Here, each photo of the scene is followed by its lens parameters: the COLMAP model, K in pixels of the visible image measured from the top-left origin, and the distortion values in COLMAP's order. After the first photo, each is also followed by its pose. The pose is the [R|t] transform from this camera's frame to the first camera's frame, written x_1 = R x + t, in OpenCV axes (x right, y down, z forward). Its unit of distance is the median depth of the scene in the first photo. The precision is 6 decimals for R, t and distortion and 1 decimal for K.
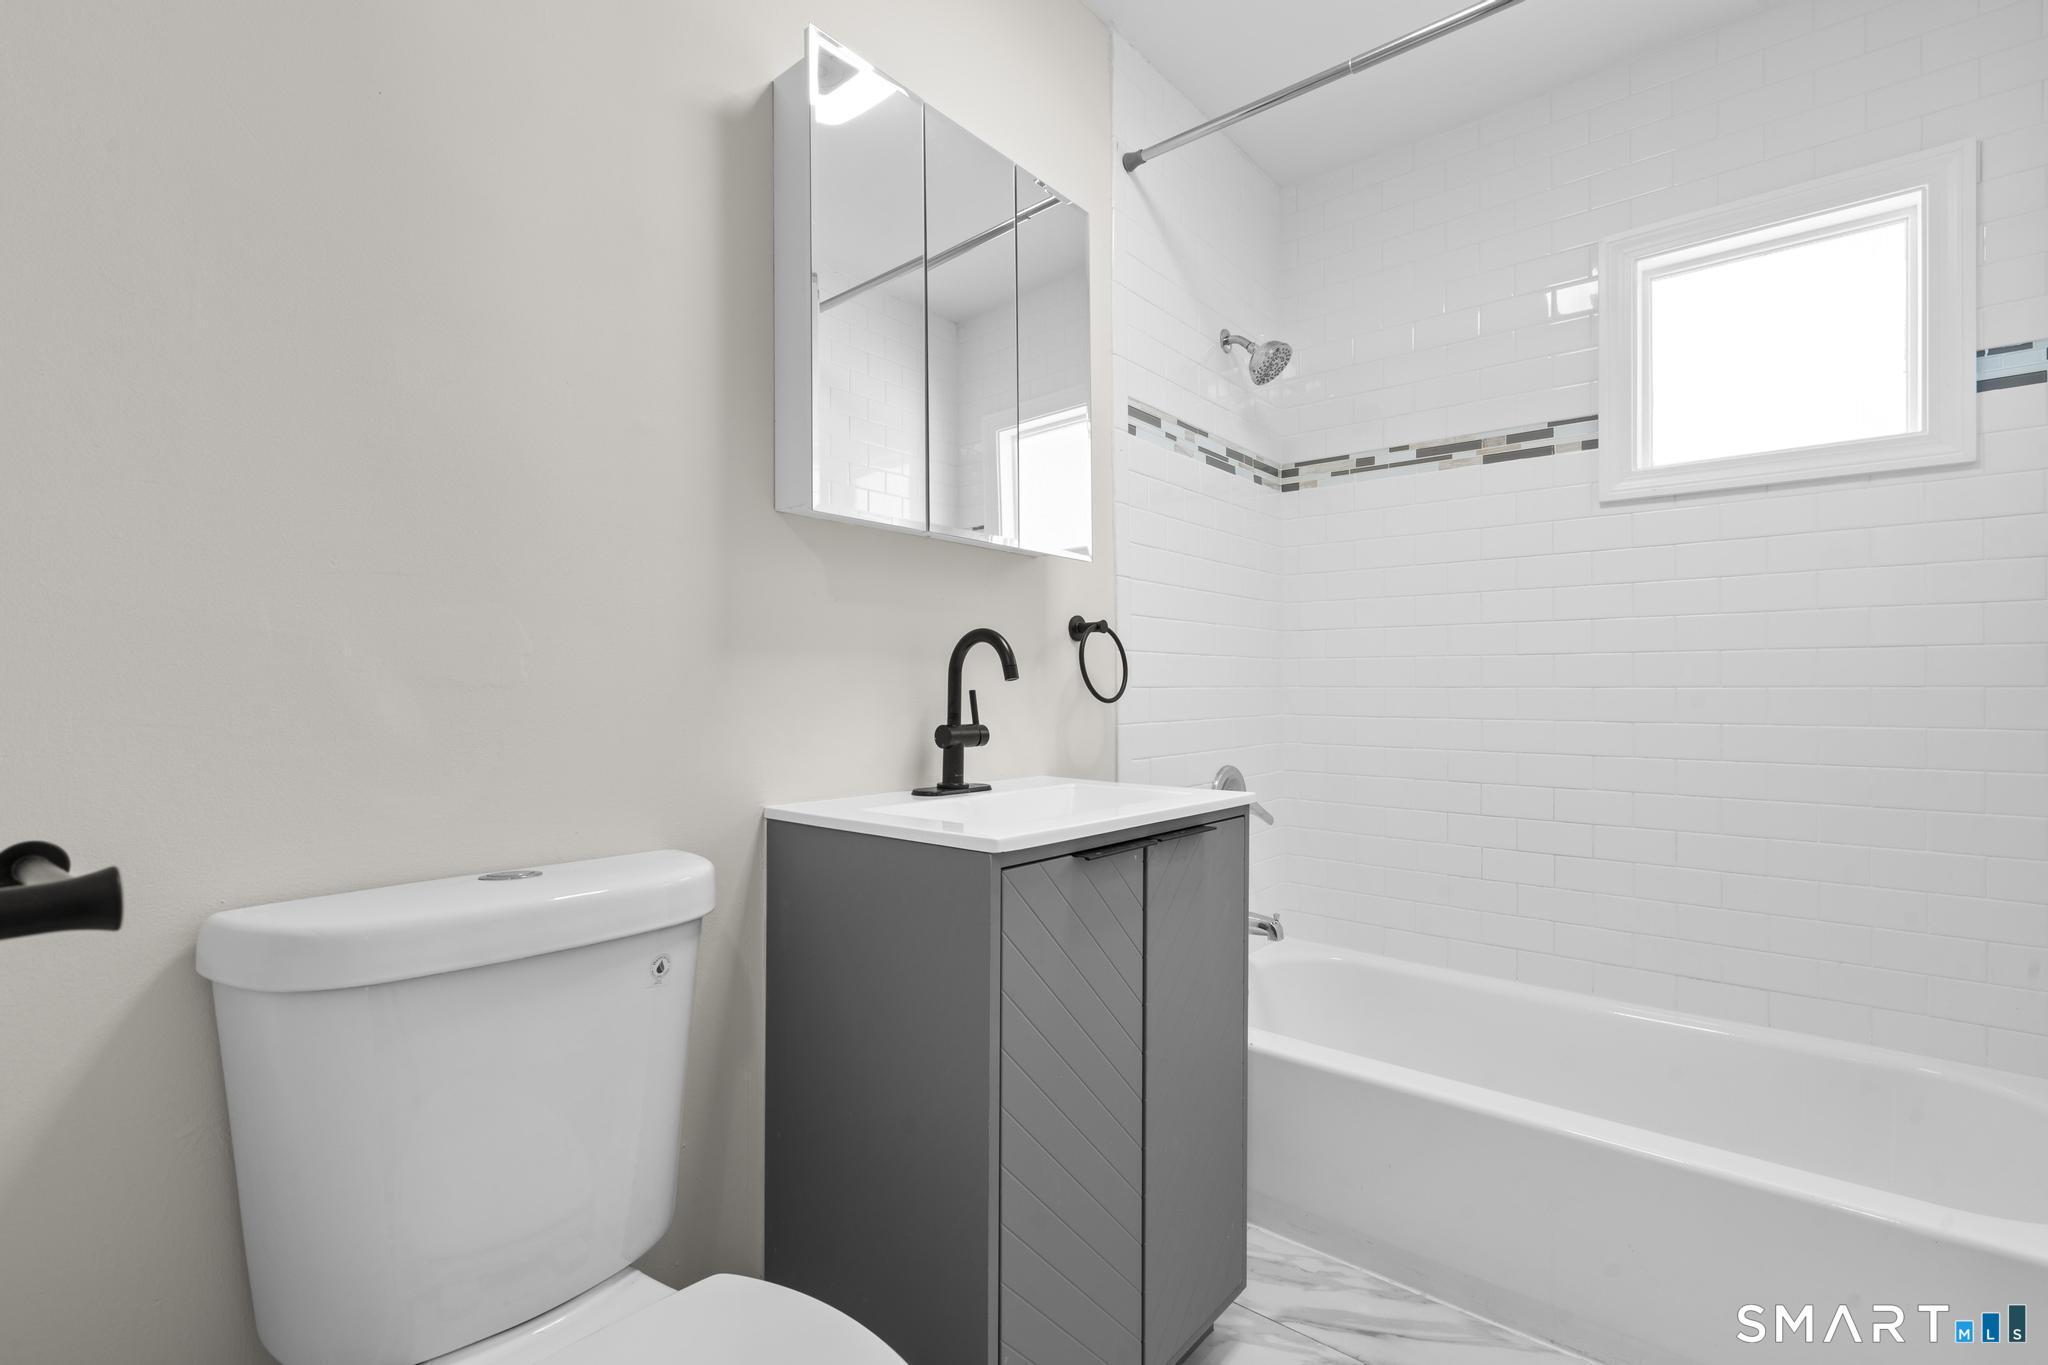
lens RADIAL K [[917.1, 0, 1024.0], [0, 917.1, 682.5], [0, 0, 1]] dist [-0.021209, 0.008051]
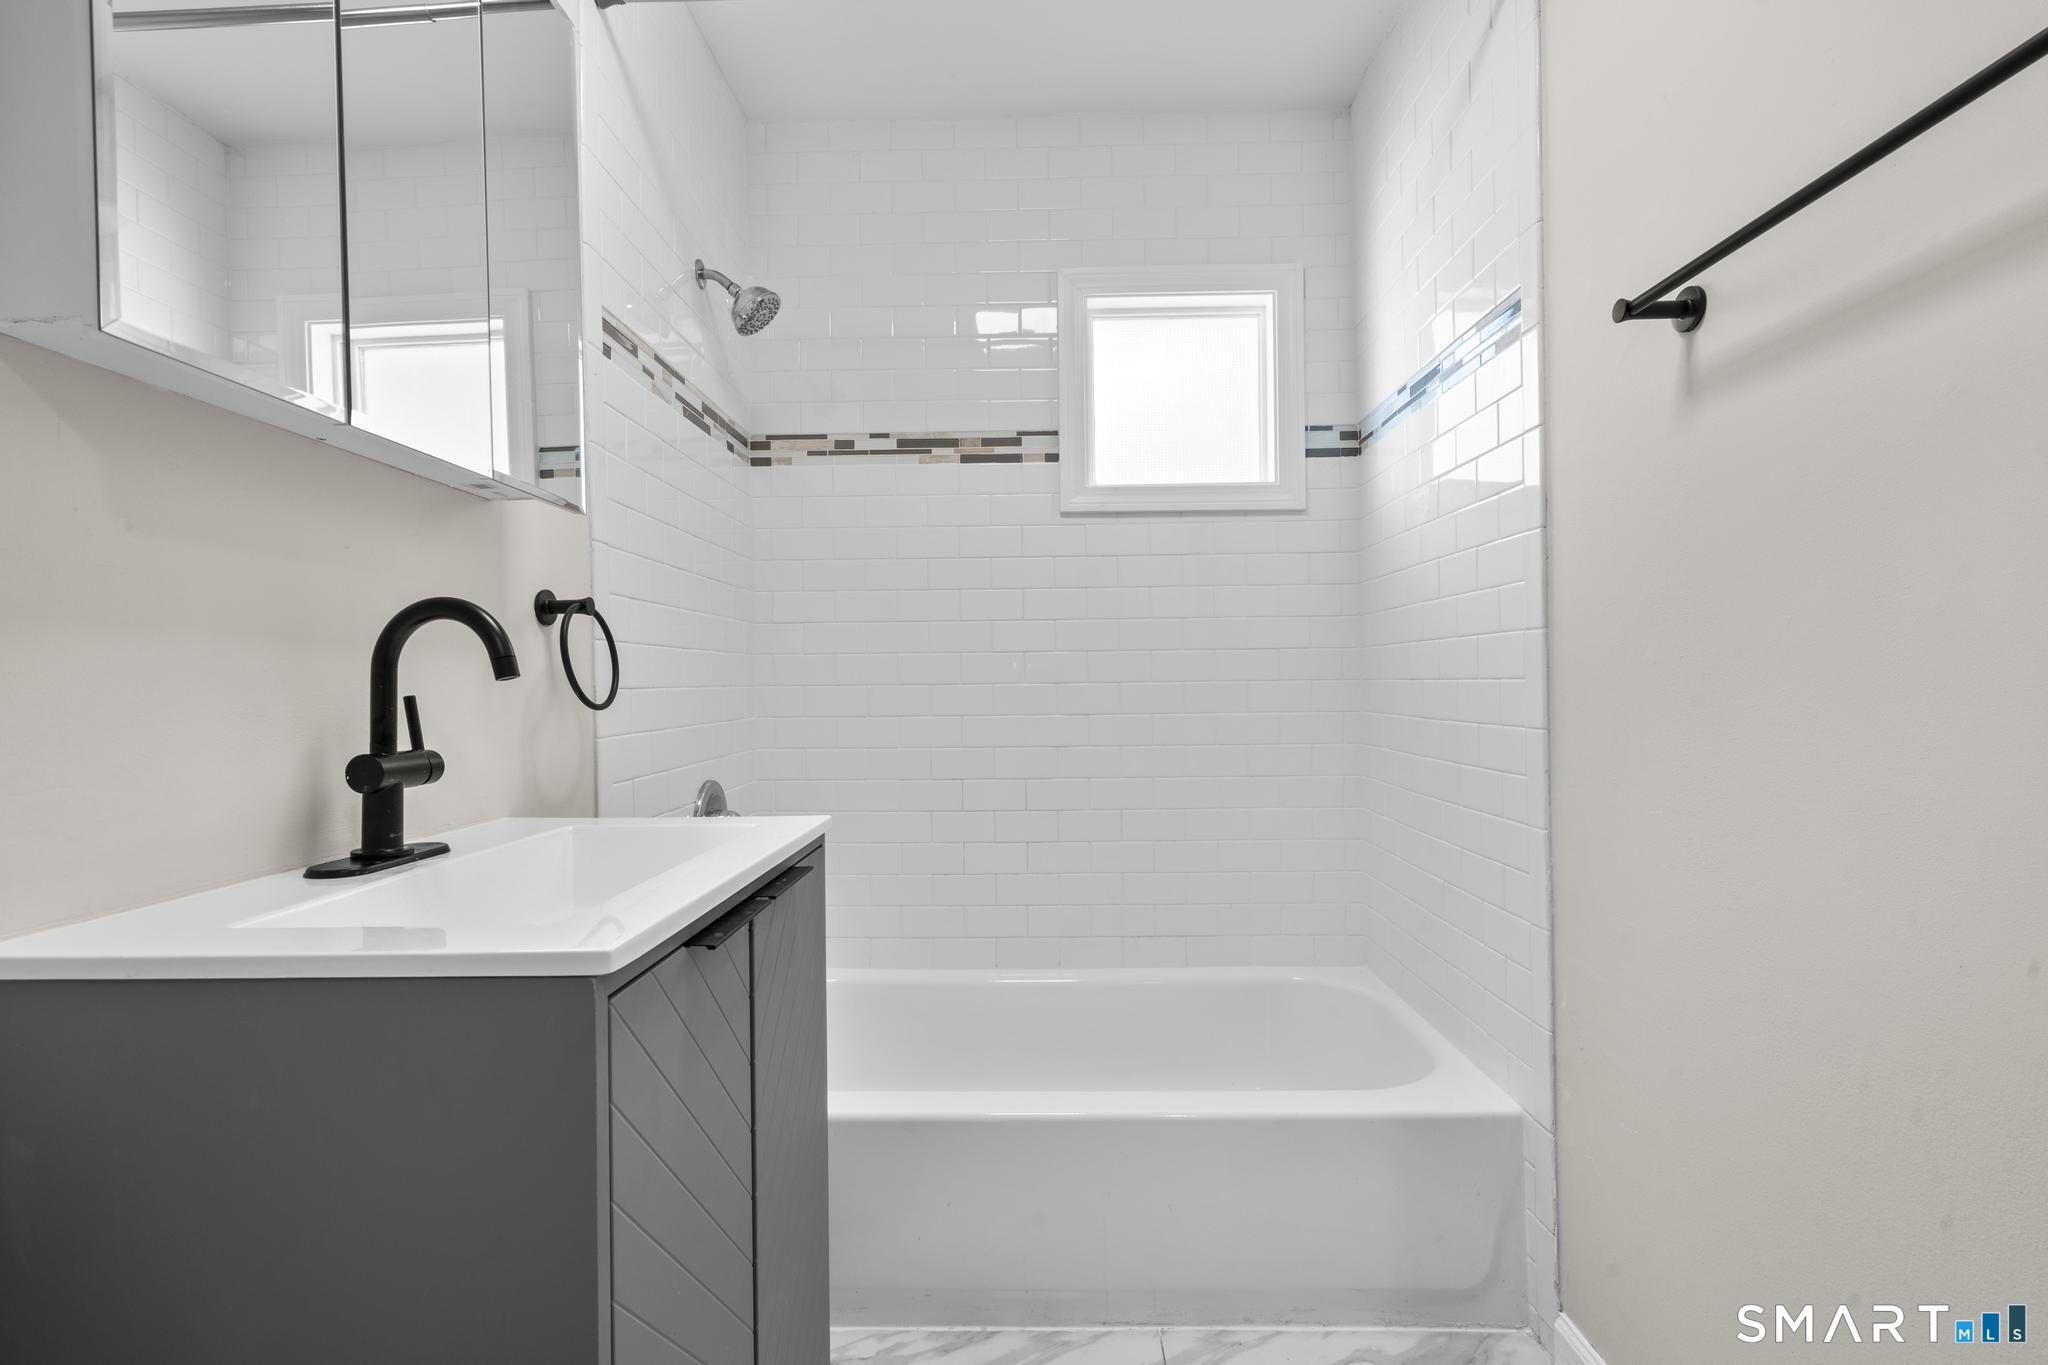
lens RADIAL K [[917.1, 0, 1024.0], [0, 917.1, 682.5], [0, 0, 1]] dist [-0.021209, 0.008051]
pose [[0.774232, -0.008427, 0.632845, -0.091818], [0.008106, 0.999961, 0.003399, 0.000298], [-0.632850, 0.002498, 0.774271, 0.184418]]
